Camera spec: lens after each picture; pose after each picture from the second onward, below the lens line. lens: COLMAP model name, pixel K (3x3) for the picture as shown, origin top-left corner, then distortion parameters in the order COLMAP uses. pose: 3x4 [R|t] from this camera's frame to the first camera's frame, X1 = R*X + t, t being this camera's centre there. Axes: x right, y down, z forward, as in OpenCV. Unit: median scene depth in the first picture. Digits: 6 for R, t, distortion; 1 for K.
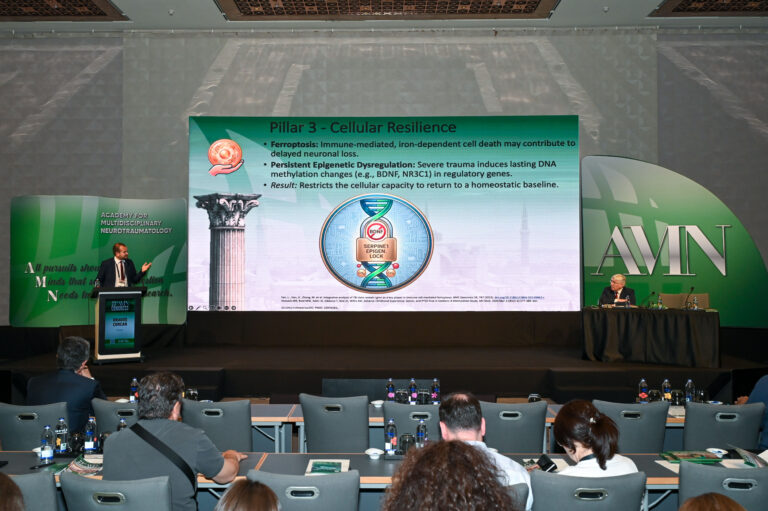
lens RADIAL K [[703.9, 0, 356.6], [0, 703.9, 241.9], [0, 0, 1]] dist [0.026145, -0.005435]
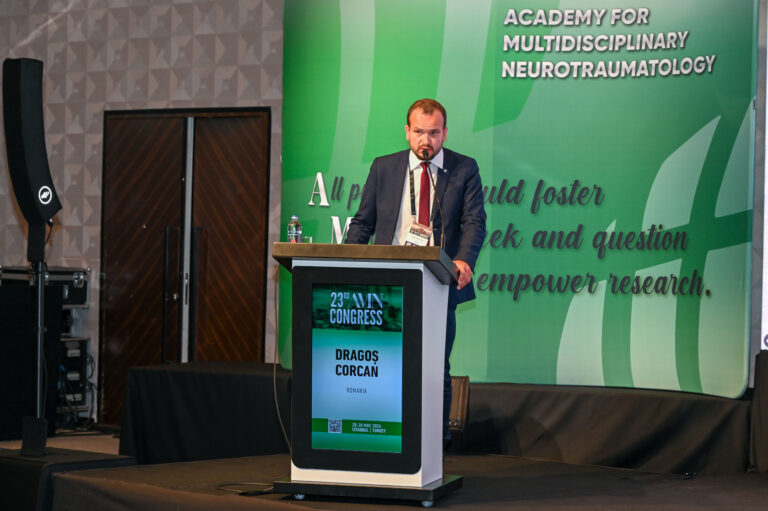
lens RADIAL K [[2220.7, 0, 423.7], [0, 2220.7, 255.0], [0, 0, 1]] dist [0.079434, -1.683128]
pose [[0.765615, 0.027759, -0.642700, 0.224100], [-0.000363, 0.999087, 0.042718, 0.022493], [0.643299, -0.032472, 0.764926, 0.243054]]
